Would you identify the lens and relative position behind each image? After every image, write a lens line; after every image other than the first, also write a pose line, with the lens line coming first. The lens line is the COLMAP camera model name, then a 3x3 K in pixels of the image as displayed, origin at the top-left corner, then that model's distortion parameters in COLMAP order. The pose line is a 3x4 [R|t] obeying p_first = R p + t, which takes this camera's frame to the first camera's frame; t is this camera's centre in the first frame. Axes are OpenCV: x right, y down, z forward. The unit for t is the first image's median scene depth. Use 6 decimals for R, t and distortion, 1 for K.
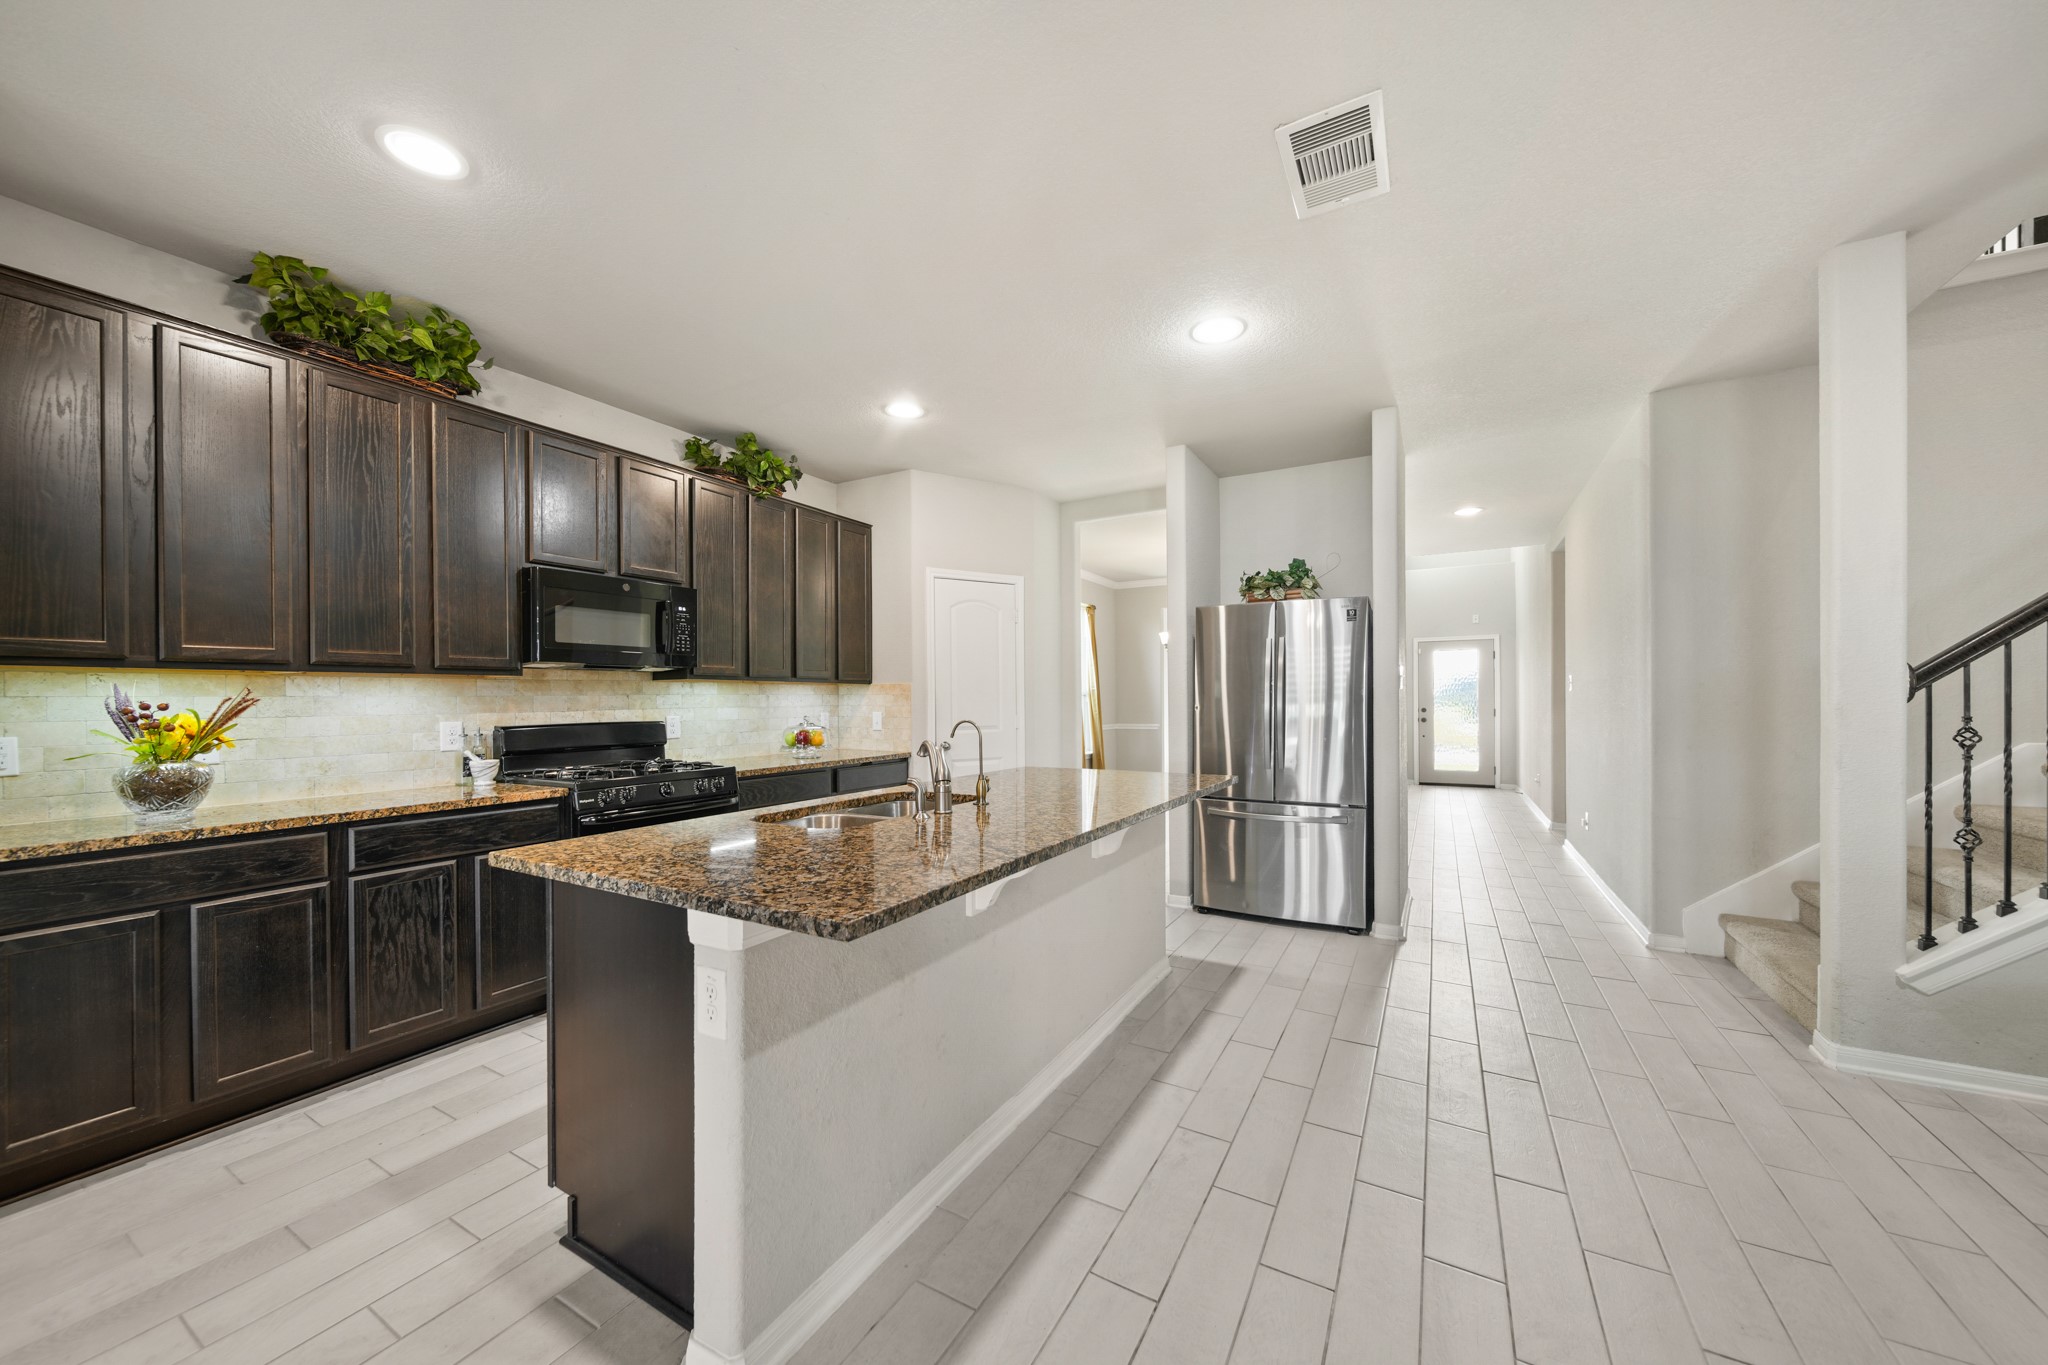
lens RADIAL K [[734.8, 0, 1029.7], [0, 734.8, 694.2], [0, 0, 1]] dist [-0.003156, -0.000088]
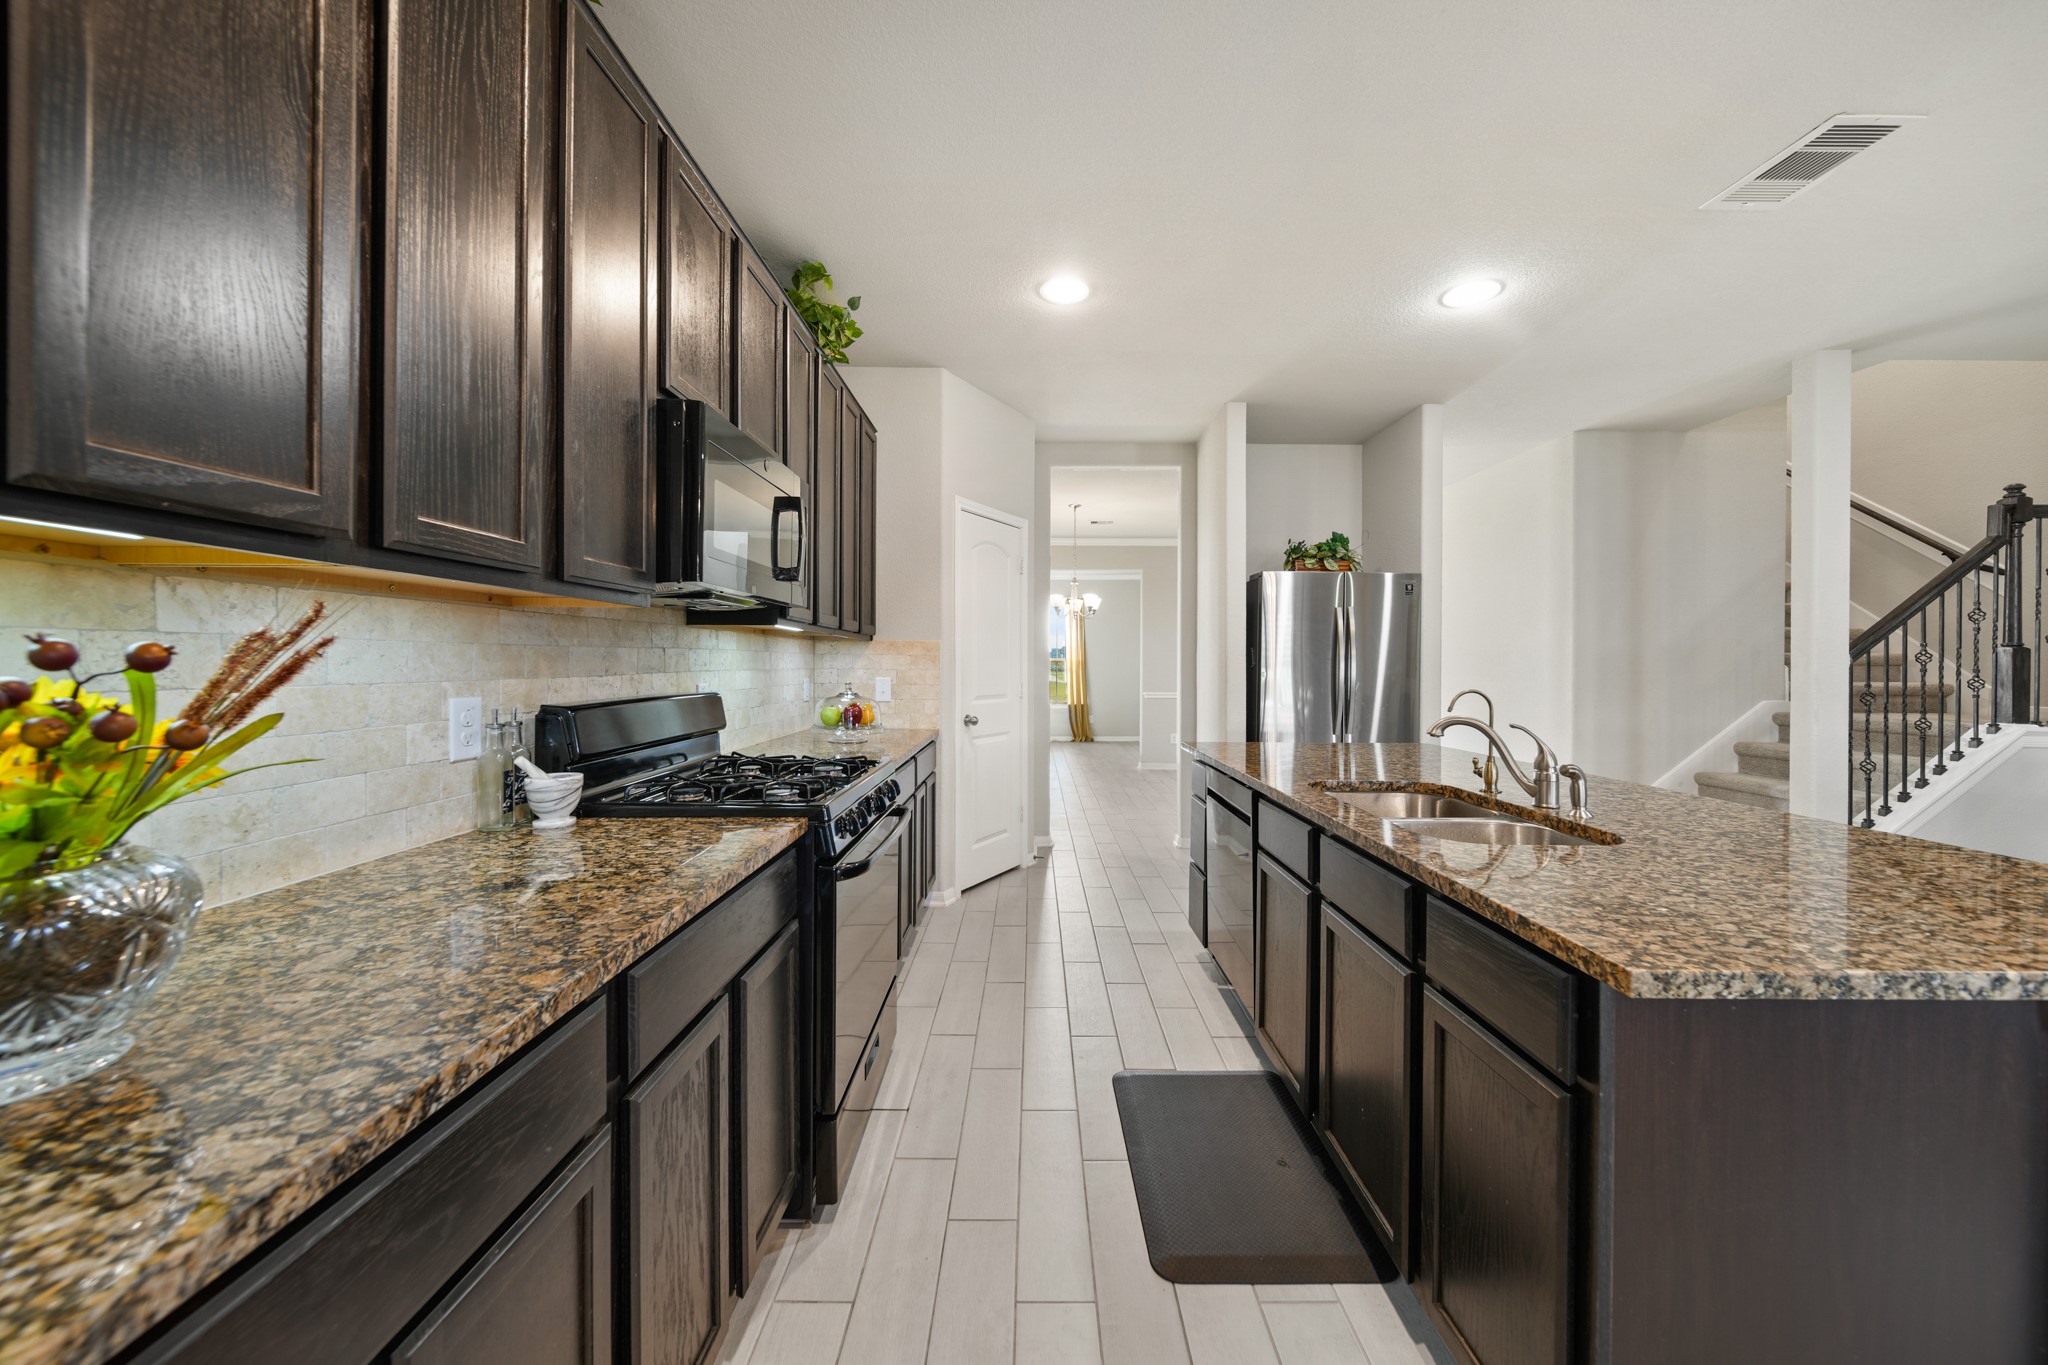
lens RADIAL K [[734.8, 0, 1024.7], [0, 734.8, 662.5], [0, 0, 1]] dist [-0.003156, -0.000088]
pose [[0.867021, 0.013975, 0.498076, -0.580527], [-0.016431, 0.999865, 0.000547, 0.007284], [-0.498001, -0.008658, 0.867133, 0.339712]]
